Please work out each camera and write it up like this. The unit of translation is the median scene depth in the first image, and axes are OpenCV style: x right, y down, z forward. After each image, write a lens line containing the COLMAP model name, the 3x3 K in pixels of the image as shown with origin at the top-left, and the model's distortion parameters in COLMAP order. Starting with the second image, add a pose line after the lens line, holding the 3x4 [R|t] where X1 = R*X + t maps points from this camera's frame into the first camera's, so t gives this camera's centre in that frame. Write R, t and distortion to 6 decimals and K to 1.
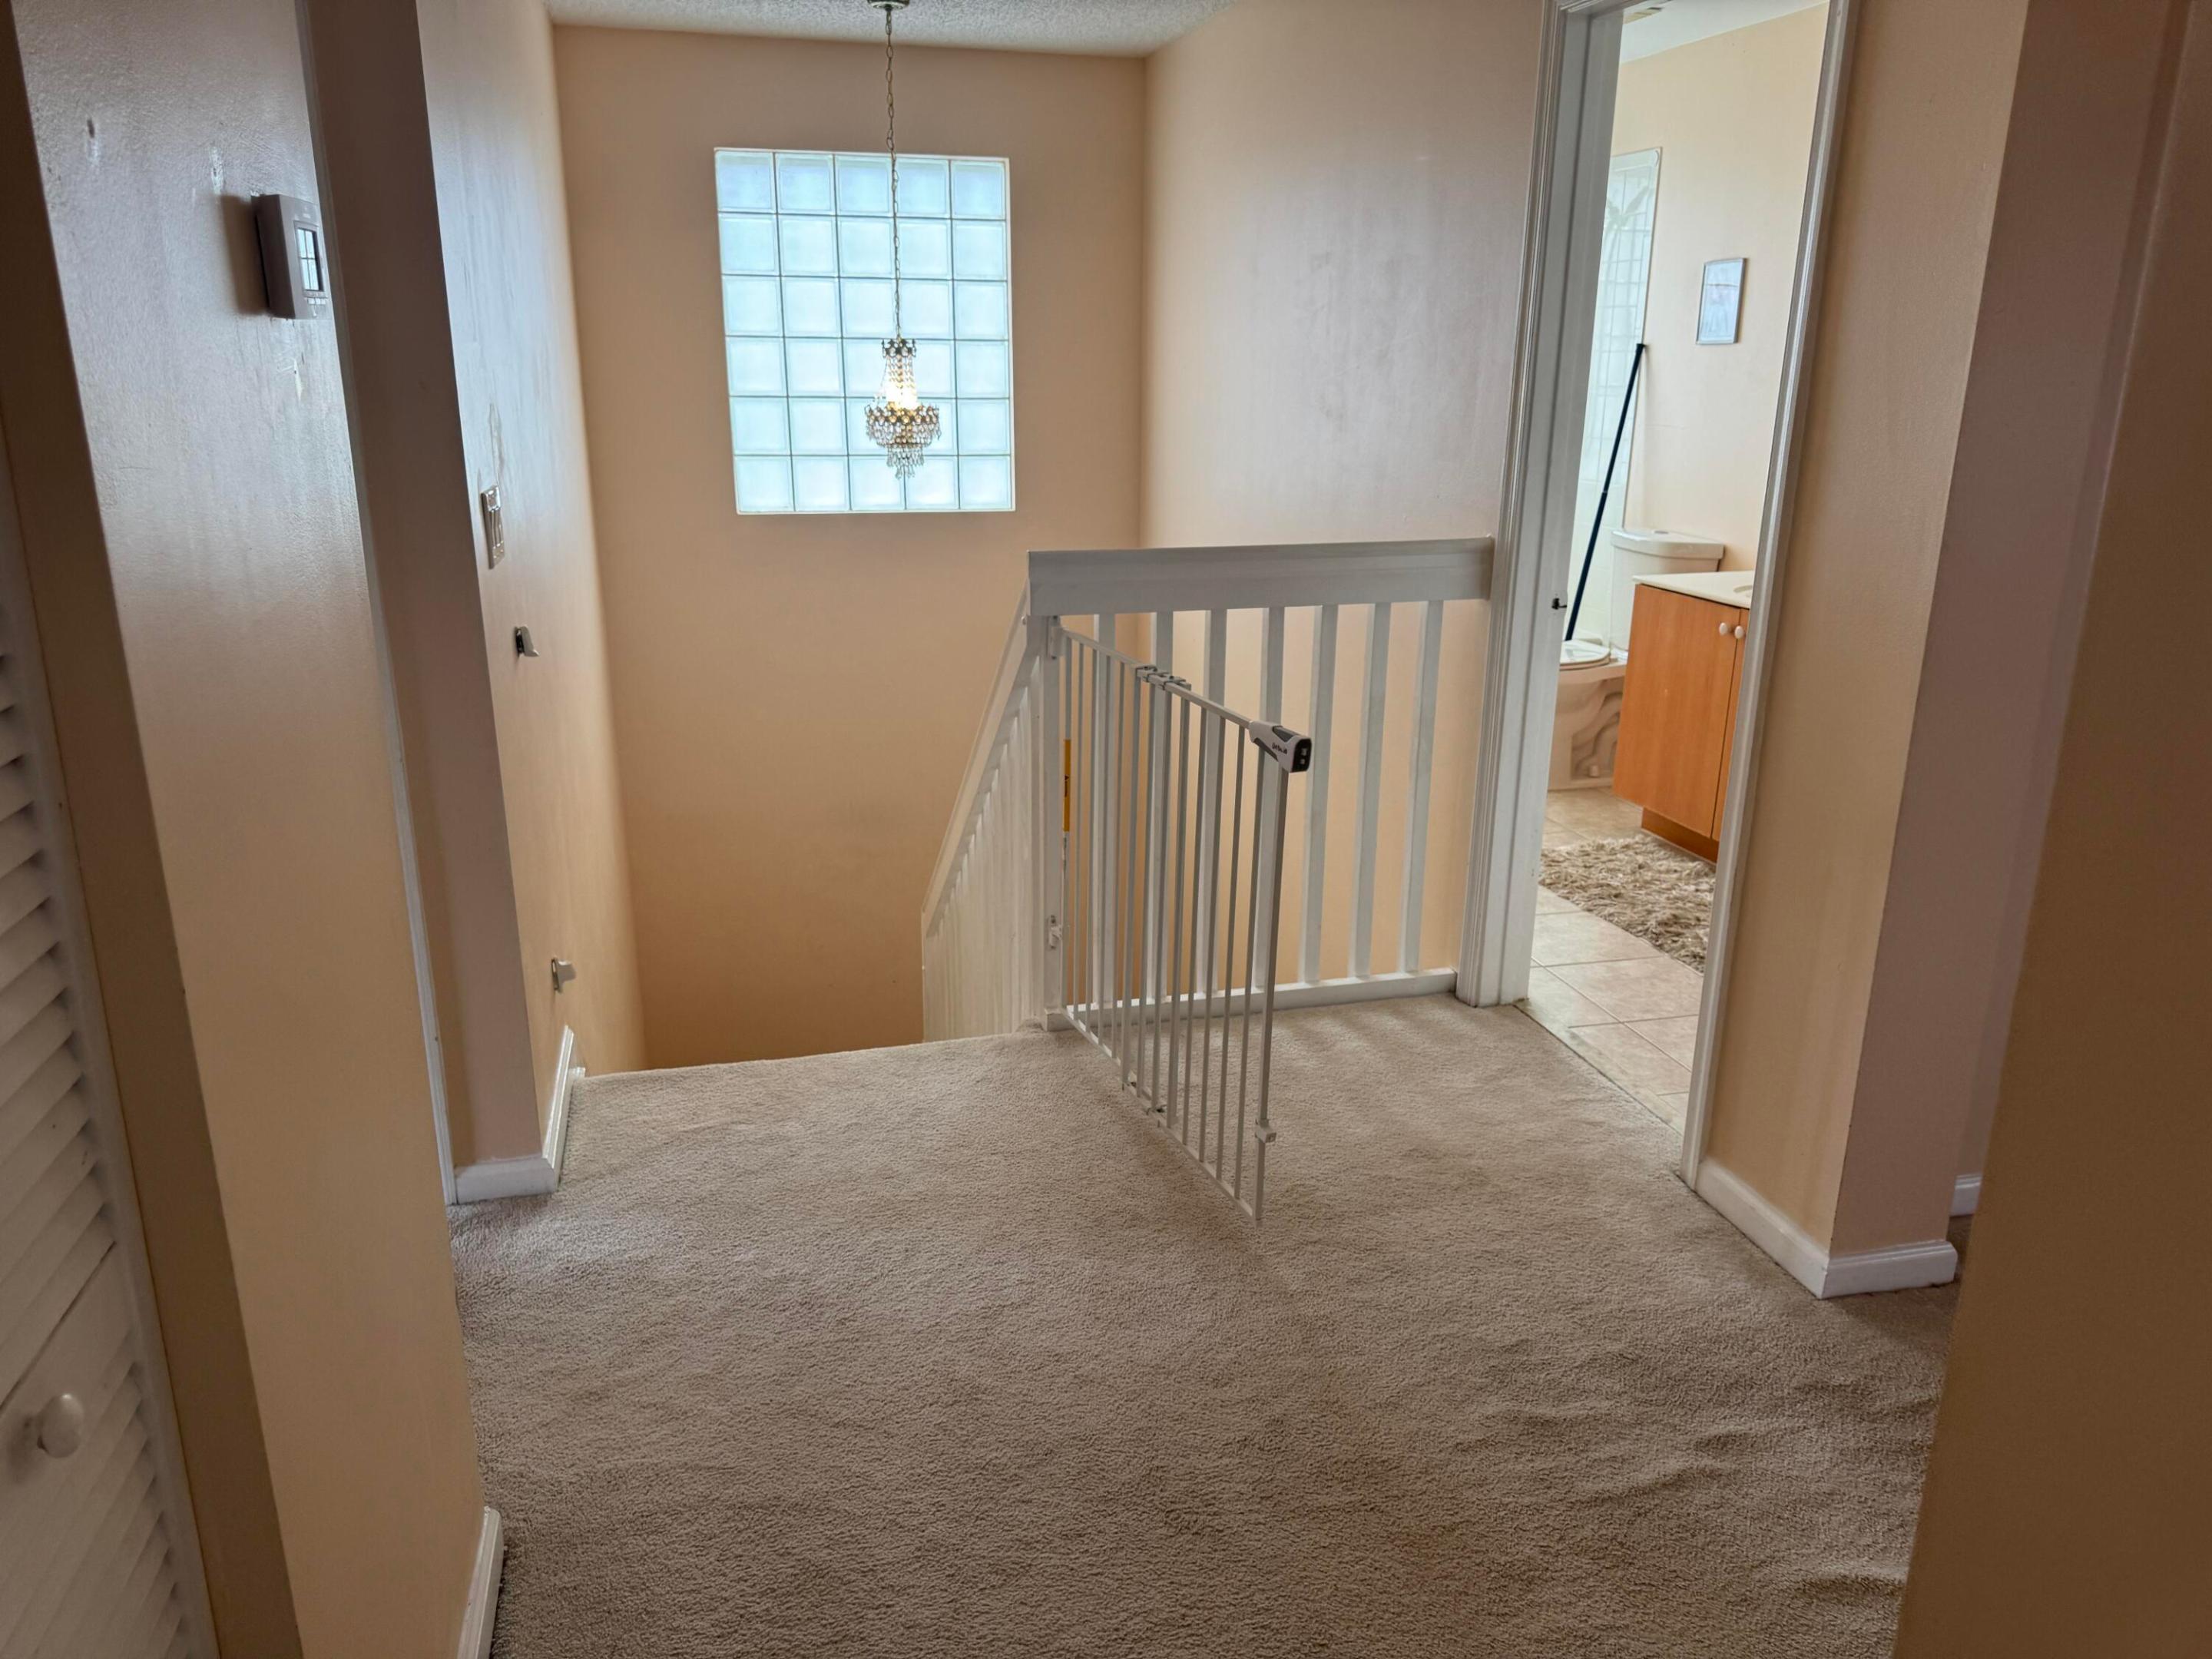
lens RADIAL K [[1543.7, 0, 1092.7], [0, 1543.7, 825.1], [0, 0, 1]] dist [-0.003094, -0.001996]
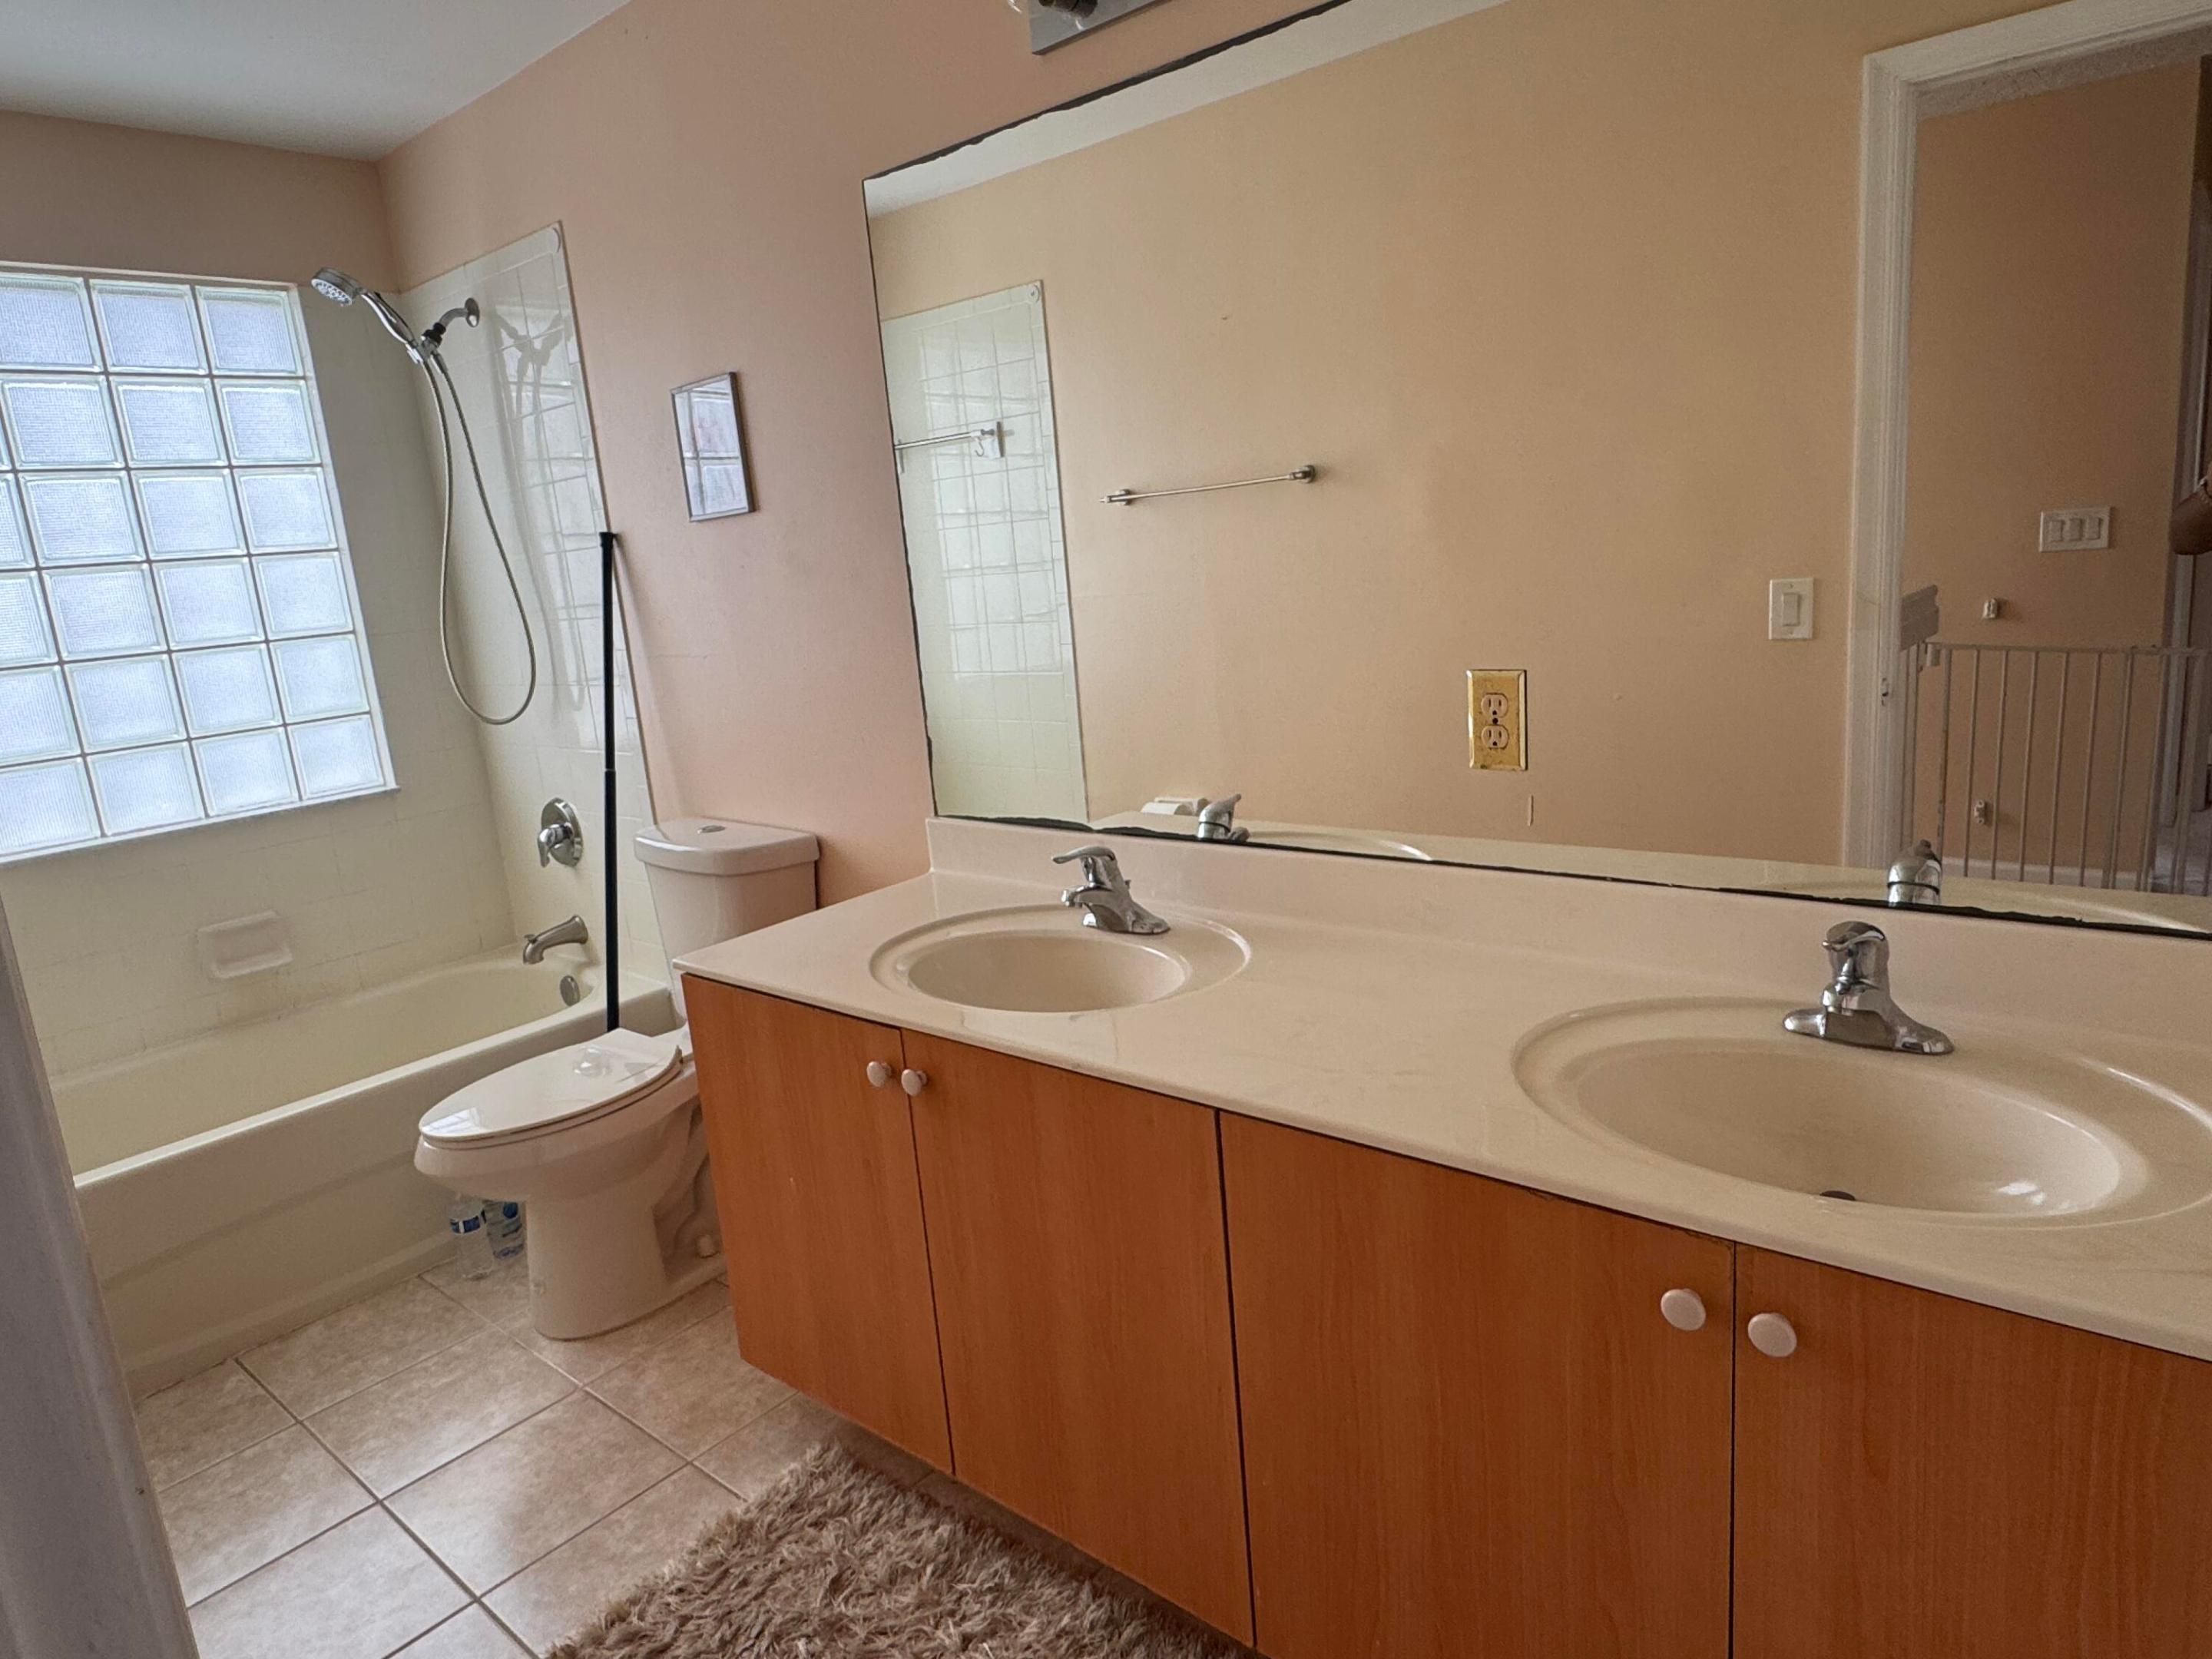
lens RADIAL K [[1320.0, 0, 1104.8], [0, 1320.0, 837.2], [0, 0, 1]] dist [-0.009156, -0.001396]
pose [[0.804451, -0.198249, 0.559961, 0.218292], [0.255463, 0.966500, -0.024822, -0.146212], [-0.536281, 0.163017, 0.828147, 0.530227]]
